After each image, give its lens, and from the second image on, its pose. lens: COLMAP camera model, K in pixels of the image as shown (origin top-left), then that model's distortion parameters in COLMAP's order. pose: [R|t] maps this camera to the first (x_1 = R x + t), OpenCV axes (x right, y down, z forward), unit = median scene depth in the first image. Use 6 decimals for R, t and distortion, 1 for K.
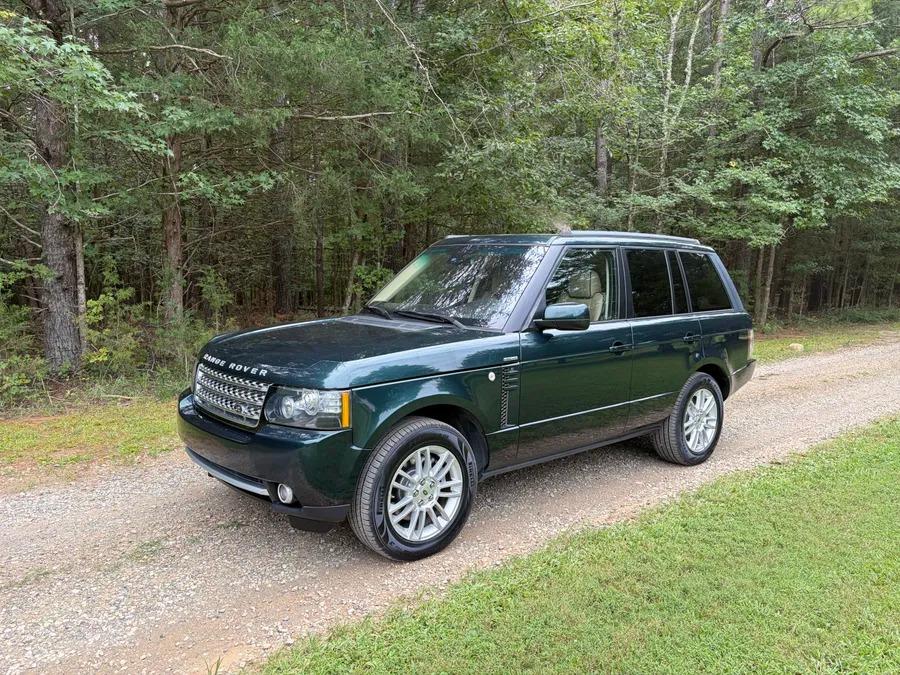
lens RADIAL K [[690.5, 0, 454.6], [0, 690.5, 338.9], [0, 0, 1]] dist [0.048519, -0.061871]
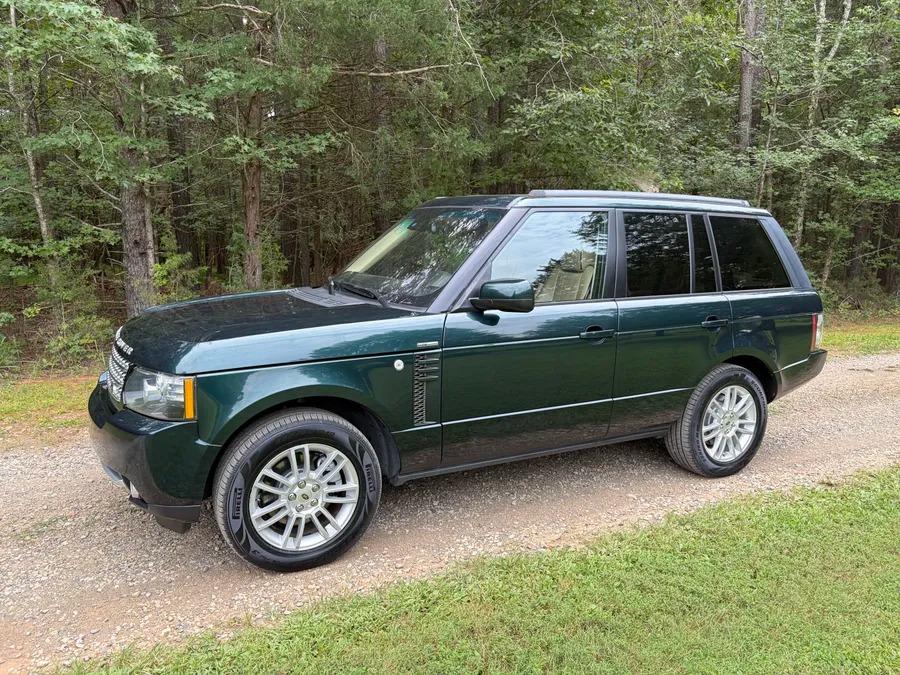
lens RADIAL K [[690.5, 0, 454.6], [0, 690.5, 338.9], [0, 0, 1]] dist [0.048519, -0.061871]
pose [[0.975215, 0.037261, -0.218099, 0.229675], [-0.026597, 0.998312, 0.051630, -0.017115], [0.219654, -0.044550, 0.974560, 0.147465]]
